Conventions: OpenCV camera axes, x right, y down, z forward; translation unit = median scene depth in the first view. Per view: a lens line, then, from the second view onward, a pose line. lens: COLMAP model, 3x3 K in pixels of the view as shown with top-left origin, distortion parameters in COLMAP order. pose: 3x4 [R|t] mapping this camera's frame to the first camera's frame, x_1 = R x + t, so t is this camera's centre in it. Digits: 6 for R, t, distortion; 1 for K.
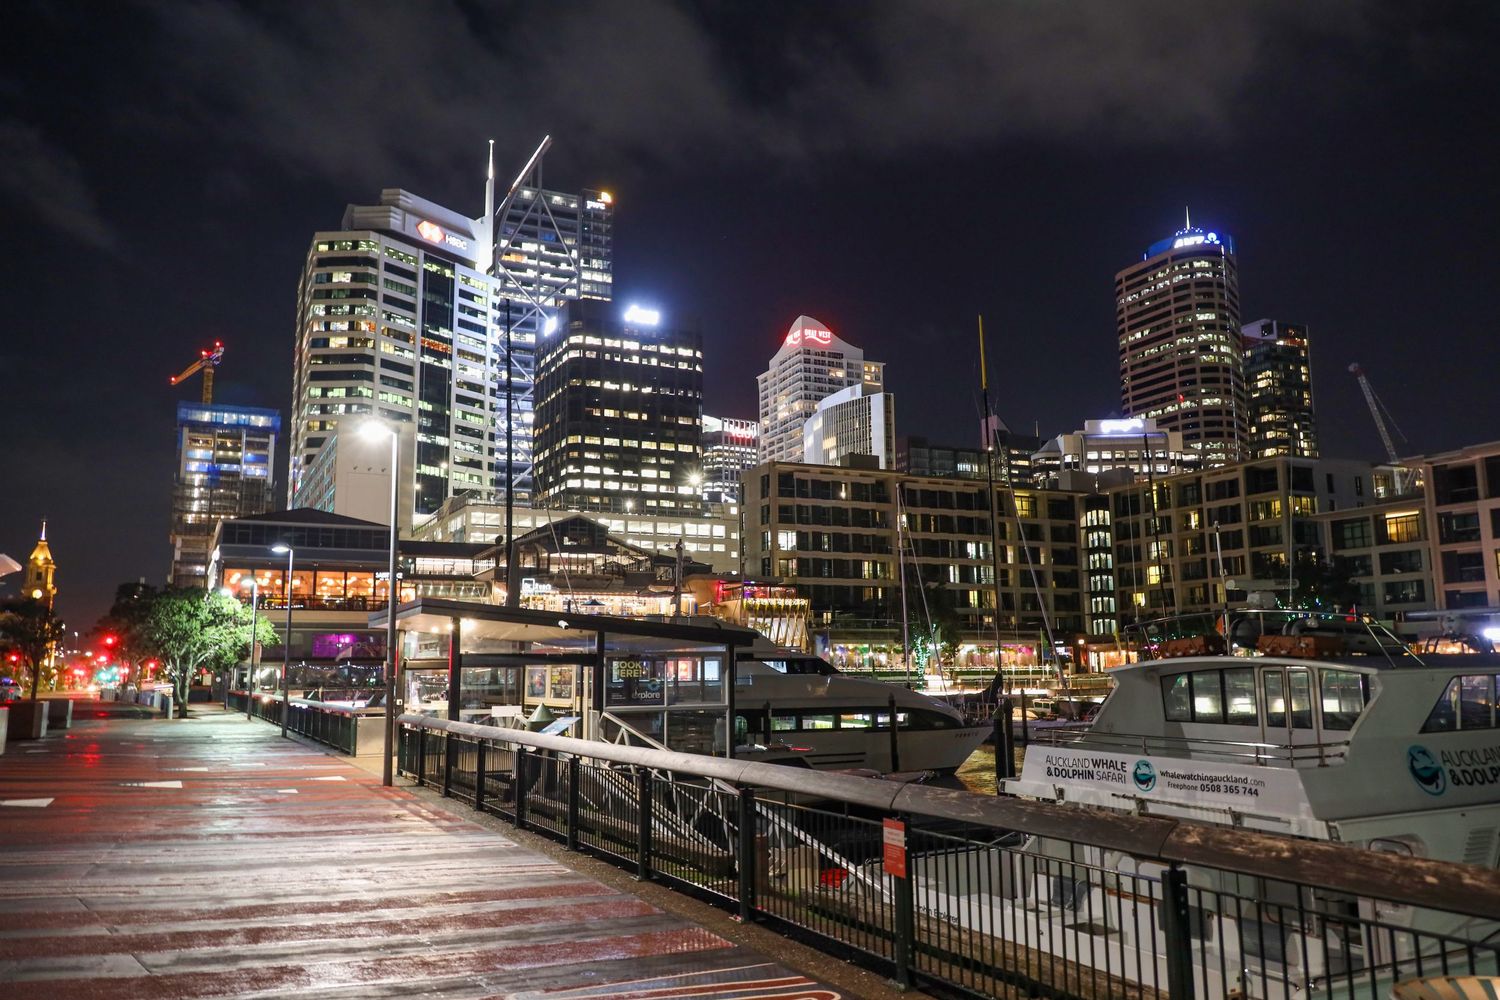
lens RADIAL K [[1163.1, 0, 750.0], [0, 1163.1, 500.0], [0, 0, 1]] dist [0.005943, -0.001484]
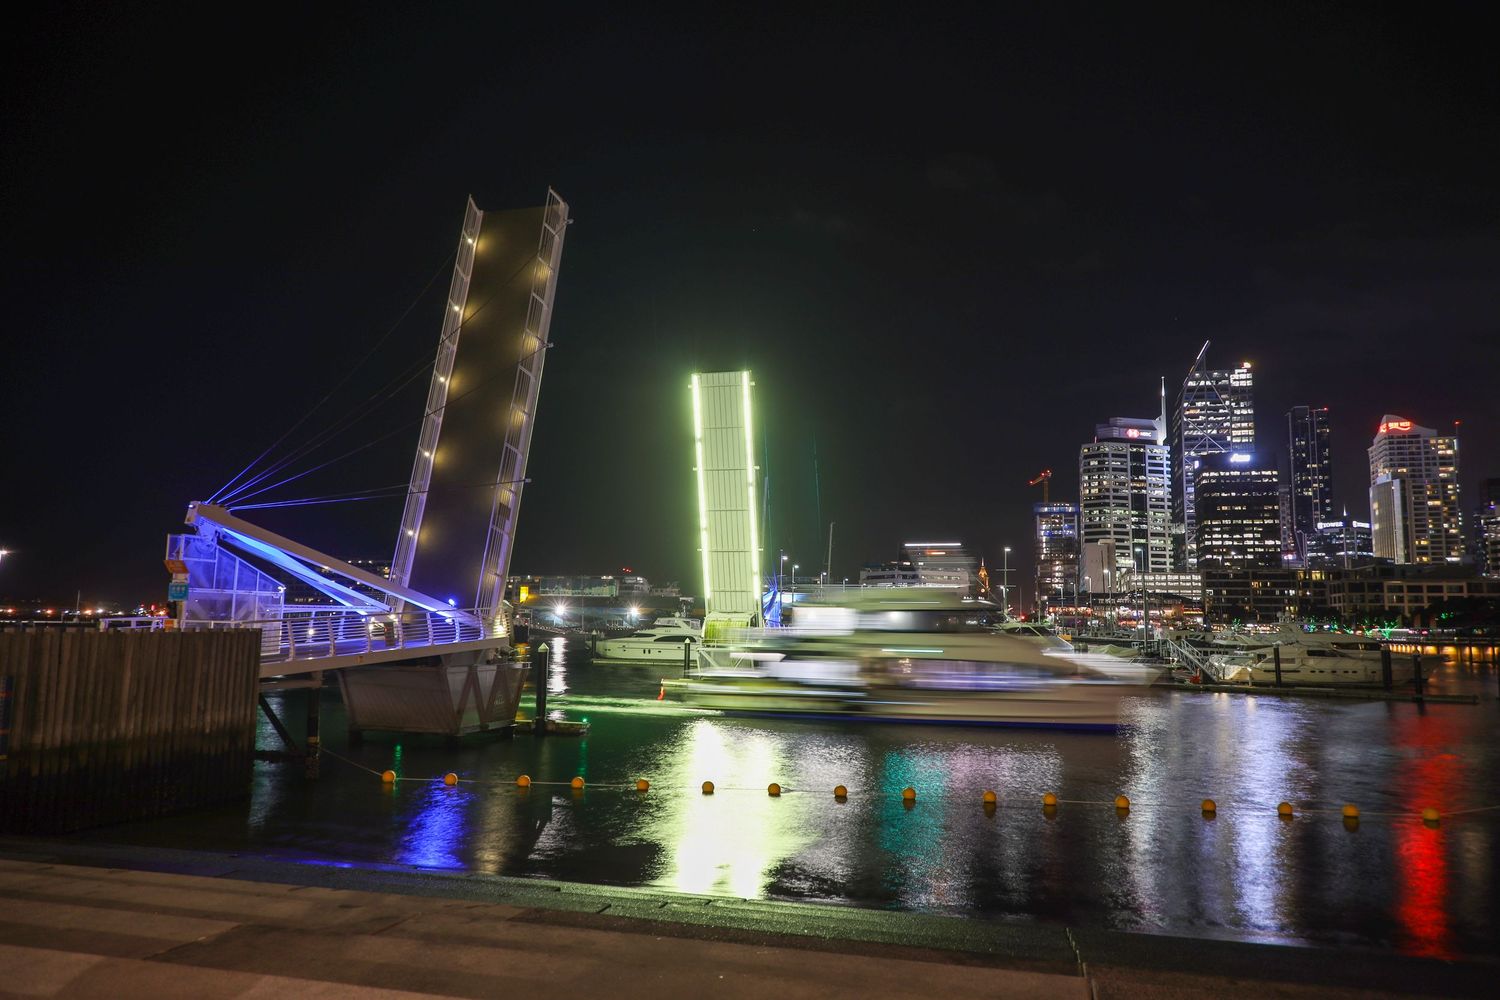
lens RADIAL K [[1051.5, 0, 750.0], [0, 1051.5, 500.0], [0, 0, 1]] dist [-0.000082, 0.037352]
pose [[0.750118, -0.061129, -0.658472, 0.487791], [0.078510, 0.996908, -0.003110, -0.150176], [0.656627, -0.049363, 0.752598, -0.991643]]
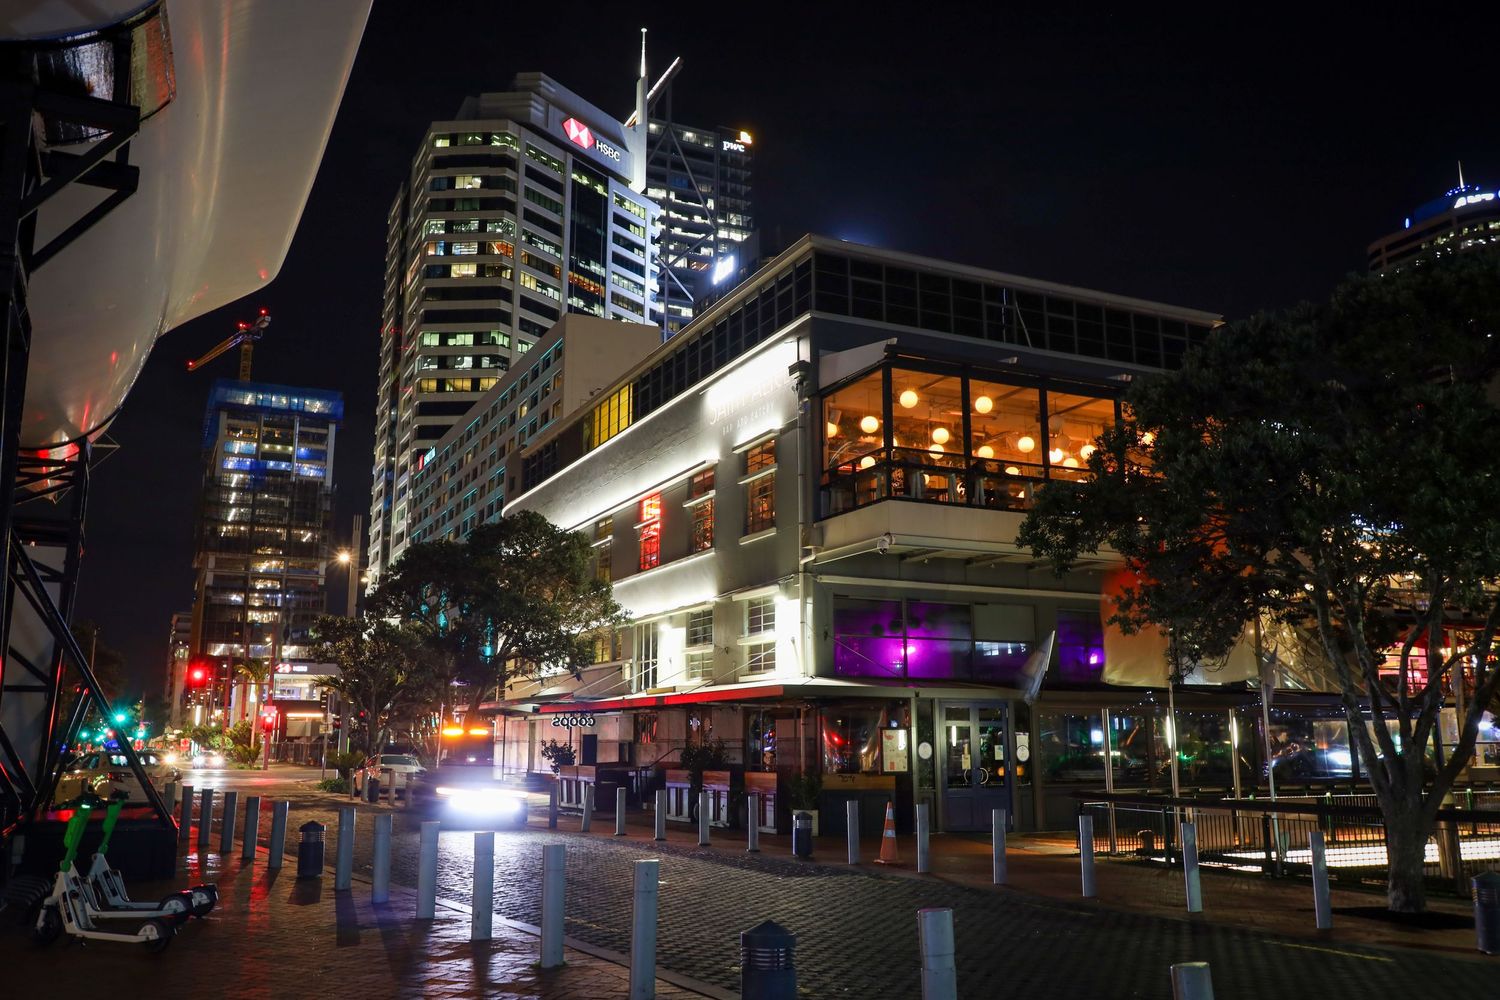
lens RADIAL K [[1248.8, 0, 750.0], [0, 1248.8, 500.0], [0, 0, 1]] dist [-0.004752, -0.000169]
pose [[0.999950, 0.007168, -0.006917, -0.155557], [-0.007468, 0.998984, -0.044435, 0.034315], [0.006592, 0.044485, 0.998988, 0.219424]]
